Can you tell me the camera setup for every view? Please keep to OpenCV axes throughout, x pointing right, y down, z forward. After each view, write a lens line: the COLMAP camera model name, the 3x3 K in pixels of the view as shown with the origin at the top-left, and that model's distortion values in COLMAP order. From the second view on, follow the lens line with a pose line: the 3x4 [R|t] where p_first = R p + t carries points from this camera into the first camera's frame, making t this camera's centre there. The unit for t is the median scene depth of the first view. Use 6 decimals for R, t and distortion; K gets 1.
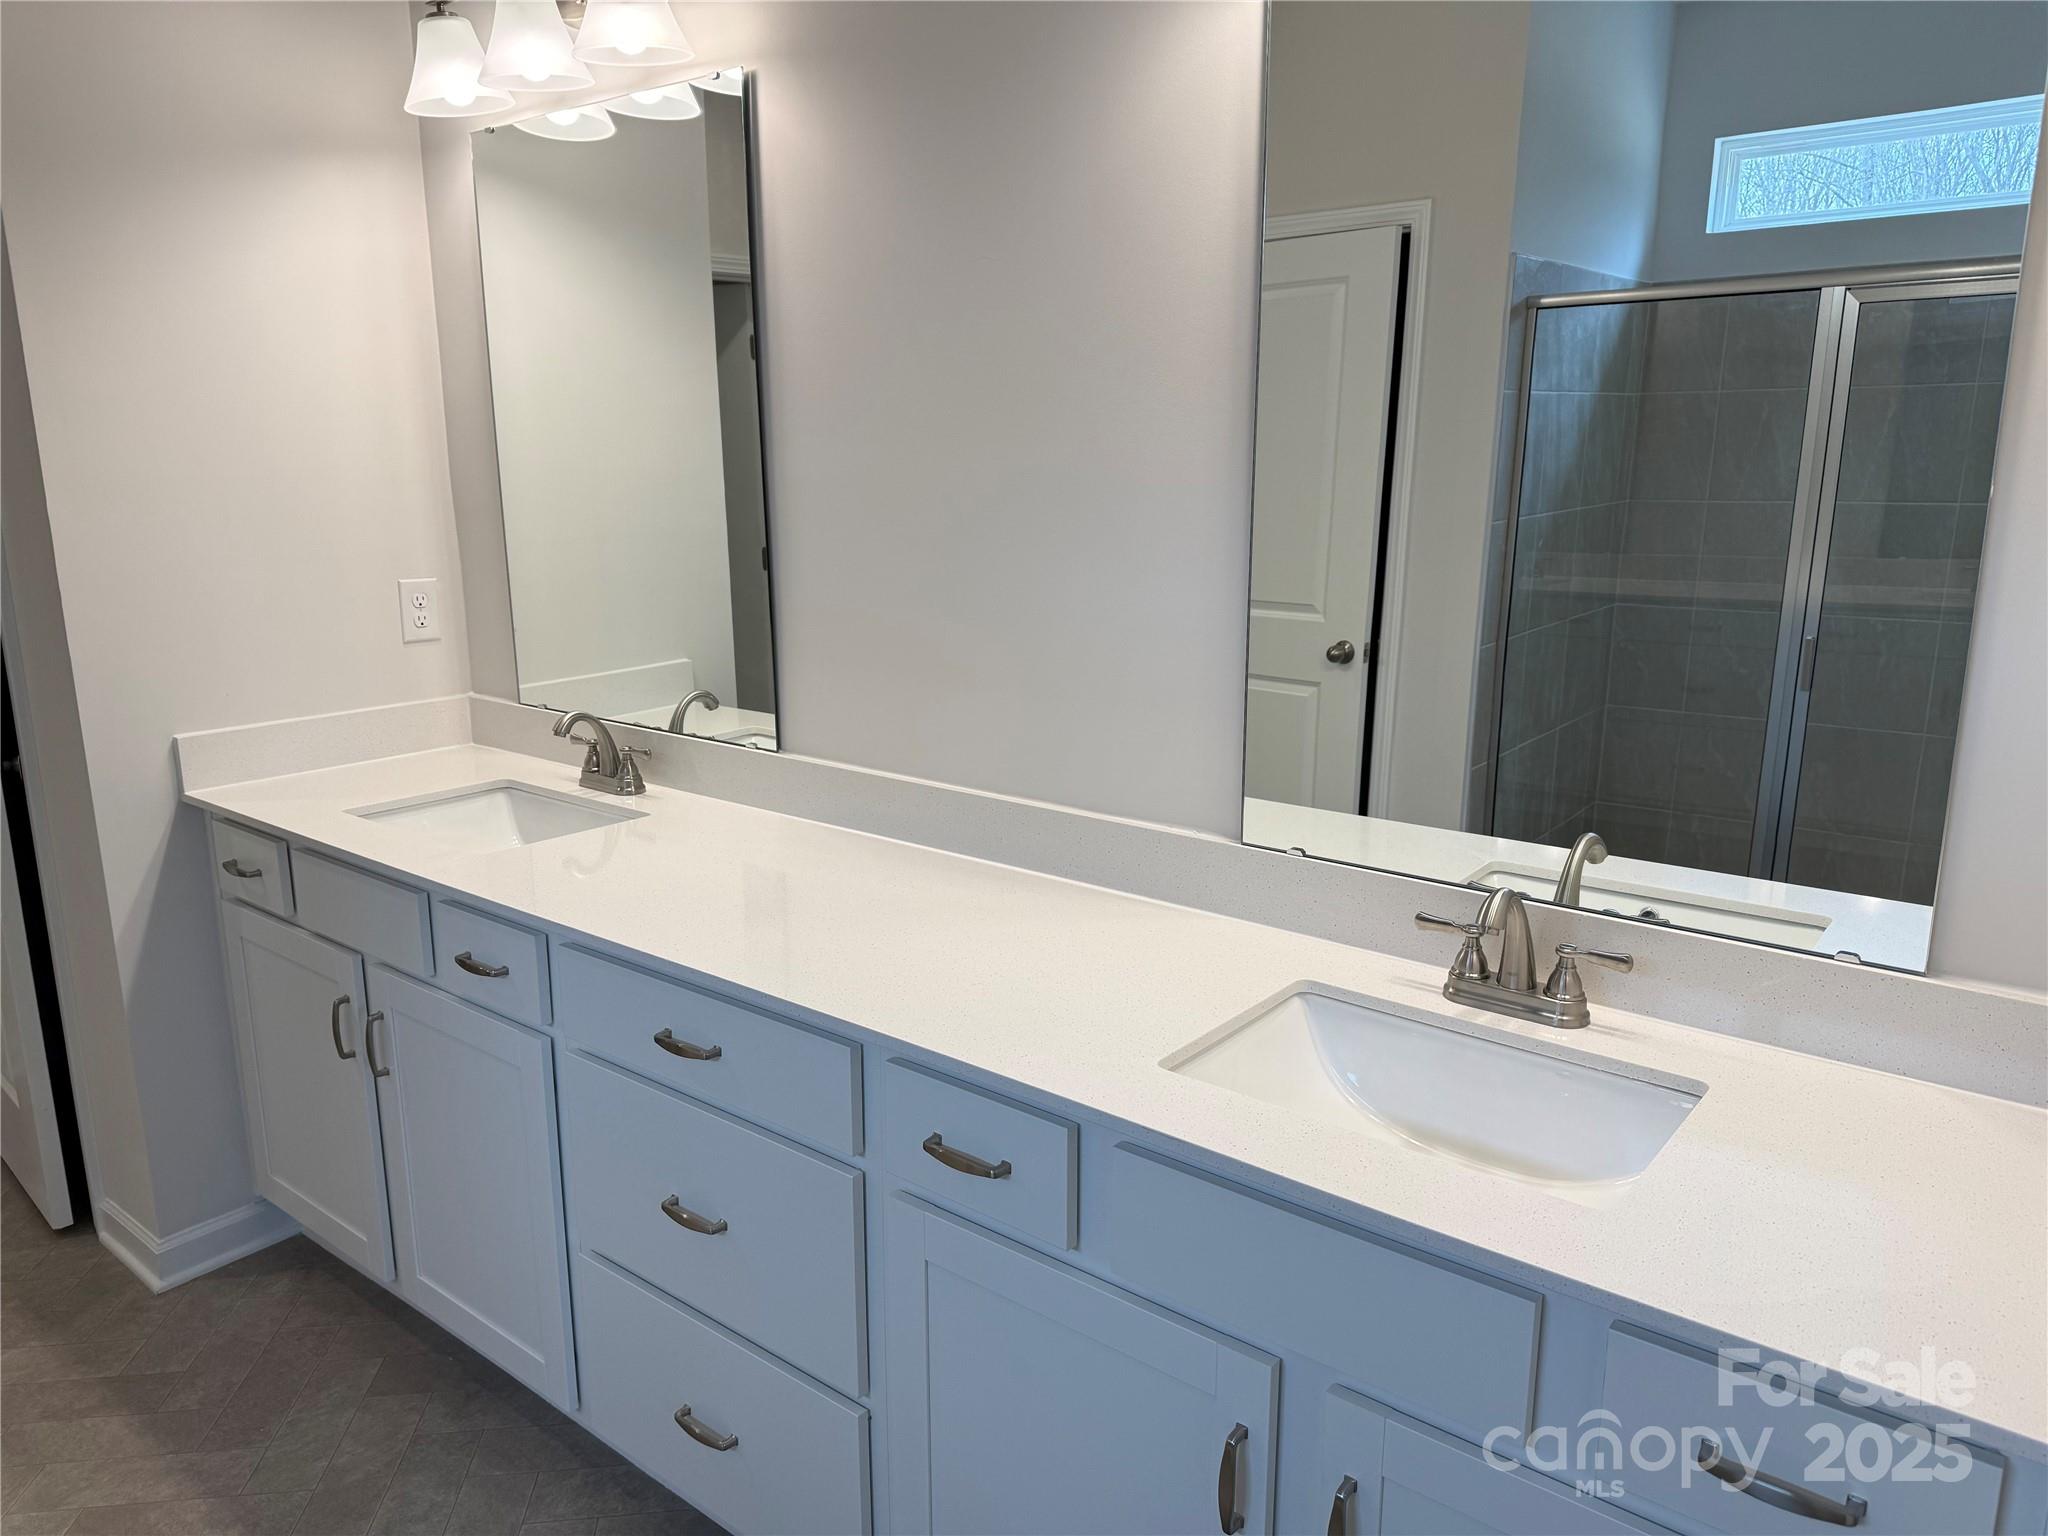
lens RADIAL K [[1356.0, 0, 1024.0], [0, 1356.0, 768.0], [0, 0, 1]] dist [-0.002123, -0.021615]
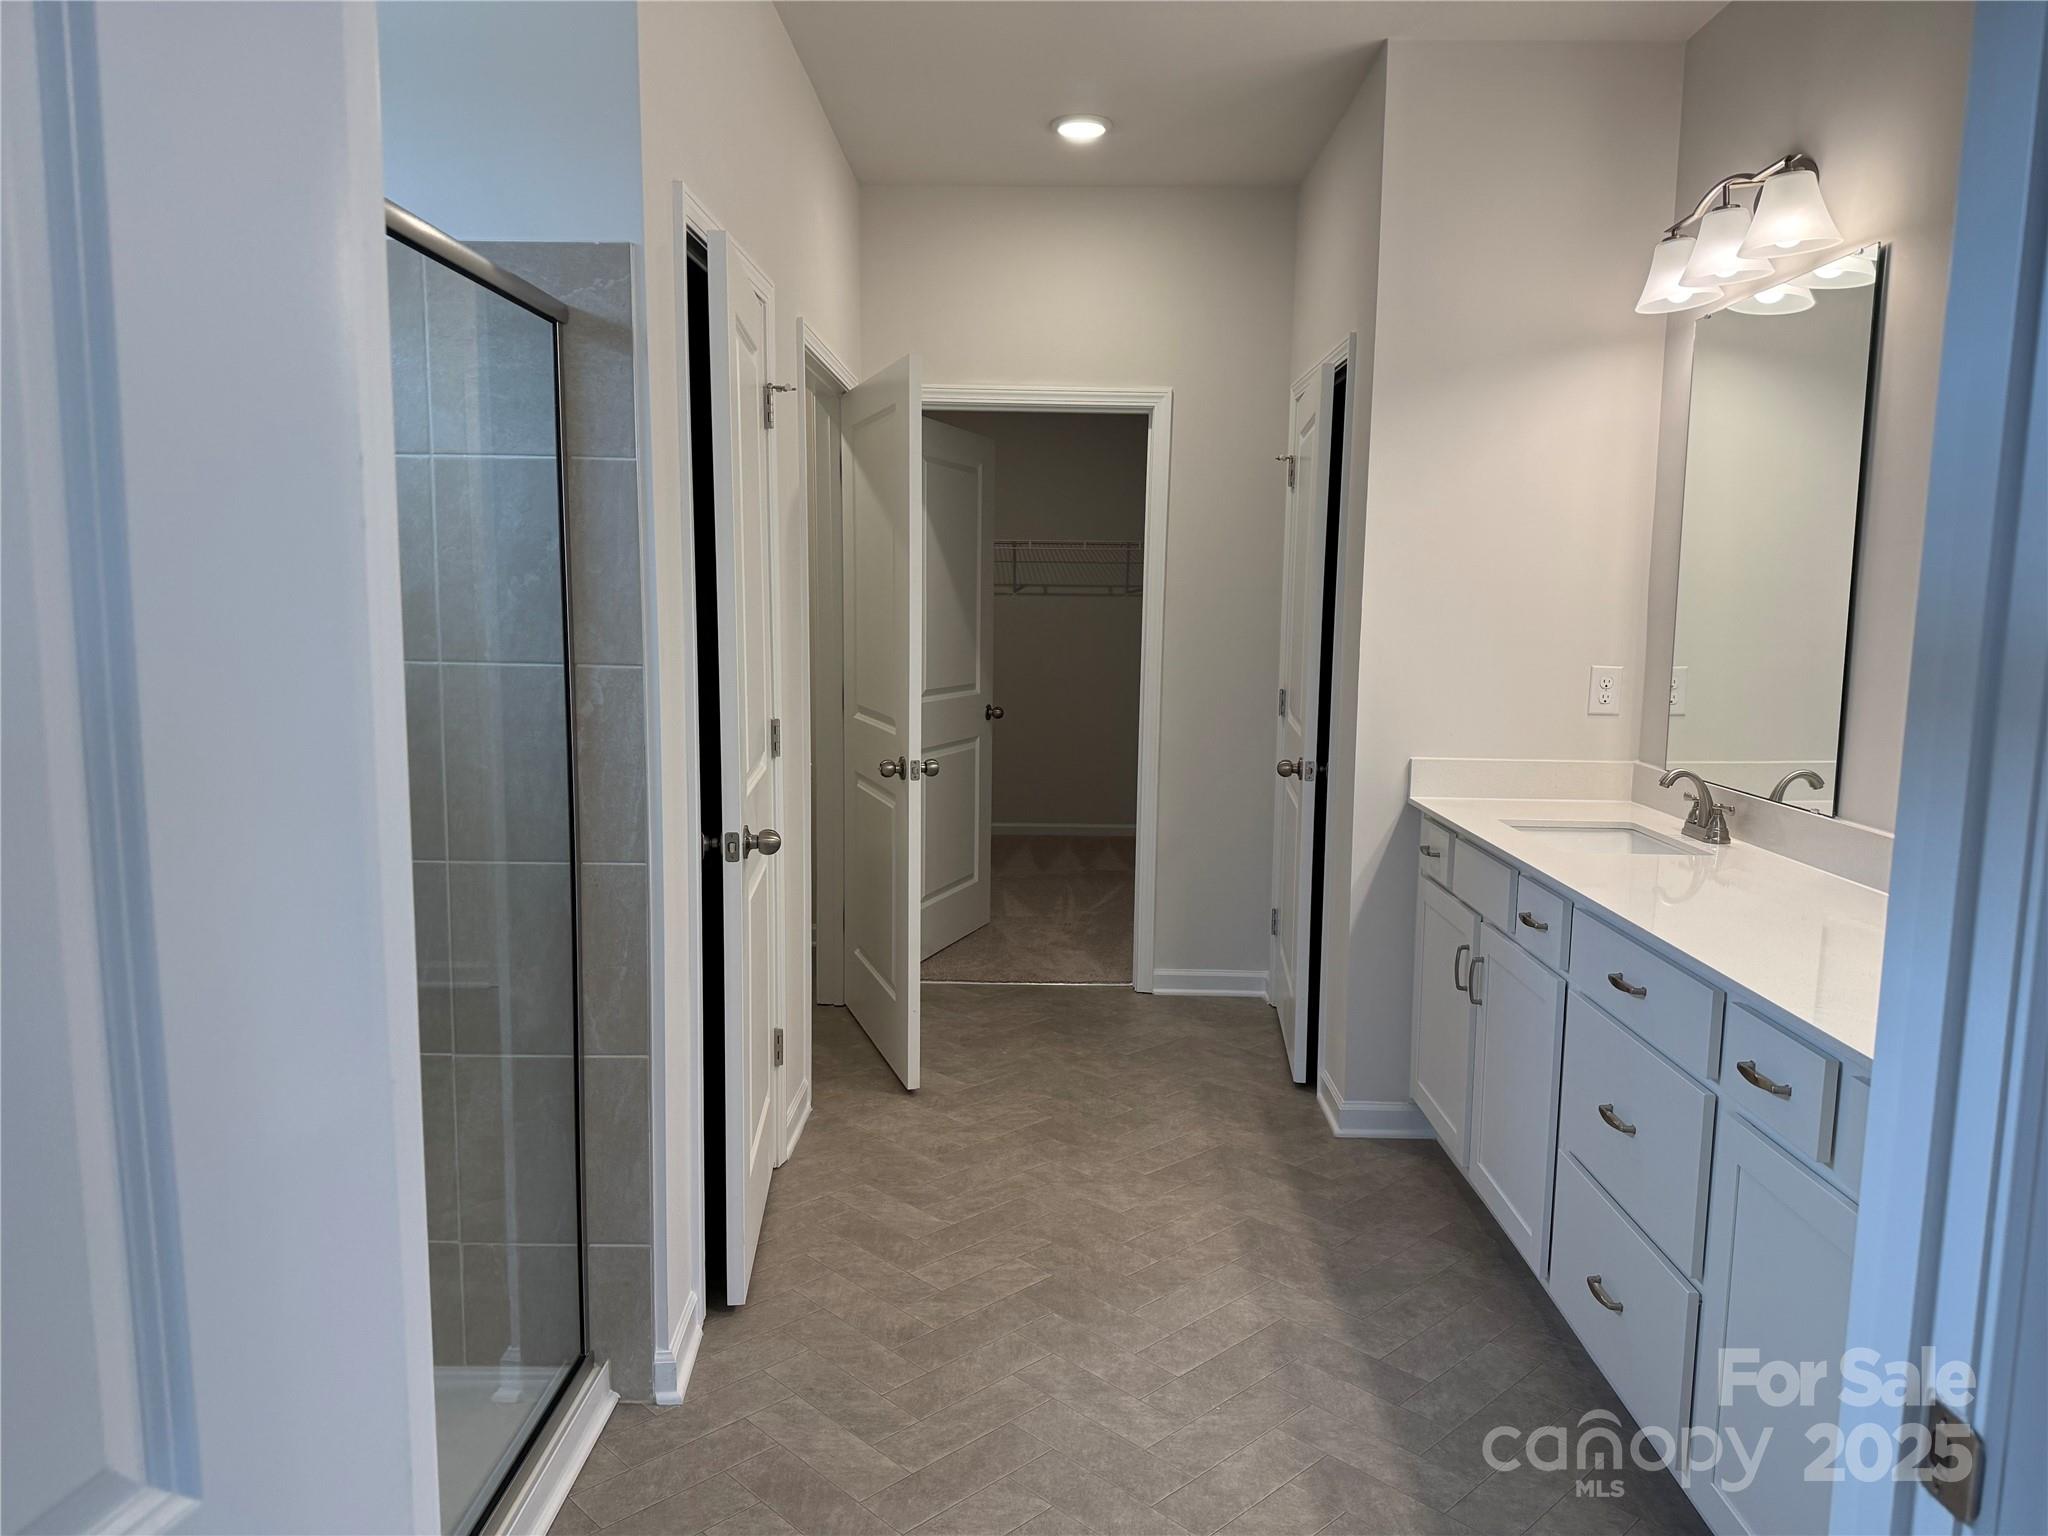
lens RADIAL K [[1412.8, 0, 1024.0], [0, 1412.8, 768.0], [0, 0, 1]] dist [0.049245, -0.000446]
pose [[0.585502, 0.101174, -0.804333, 0.366388], [-0.188295, 0.982019, -0.013543, 0.087383], [0.788500, 0.159381, 0.594025, -0.249762]]
